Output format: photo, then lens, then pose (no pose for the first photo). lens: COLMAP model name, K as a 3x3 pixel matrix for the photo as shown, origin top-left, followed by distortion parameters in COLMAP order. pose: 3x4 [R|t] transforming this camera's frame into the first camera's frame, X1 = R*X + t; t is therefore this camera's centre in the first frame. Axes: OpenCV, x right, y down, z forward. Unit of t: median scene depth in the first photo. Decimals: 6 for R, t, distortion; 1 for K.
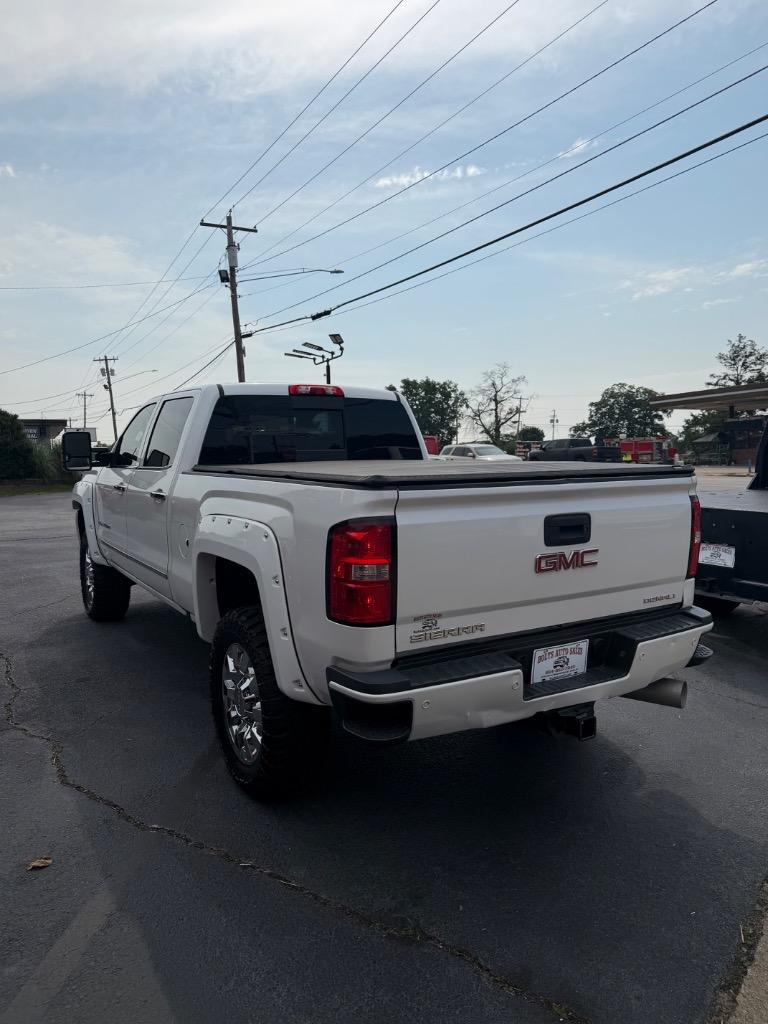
lens RADIAL K [[676.6, 0, 389.7], [0, 676.6, 514.9], [0, 0, 1]] dist [0.072357, -0.003445]
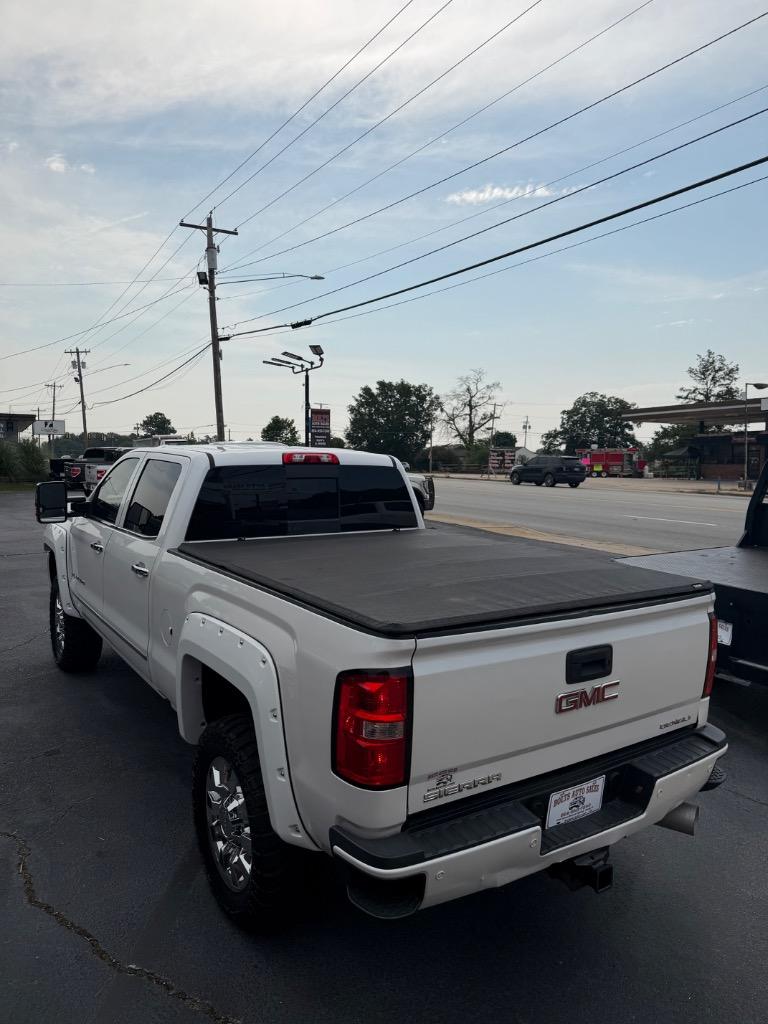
lens RADIAL K [[674.7, 0, 382.1], [0, 674.7, 514.6], [0, 0, 1]] dist [0.088717, -0.065596]
pose [[0.999046, 0.029255, 0.032413, -0.051872], [-0.029341, 0.999567, 0.002193, -0.156738], [-0.032335, -0.003142, 0.999472, 0.066463]]
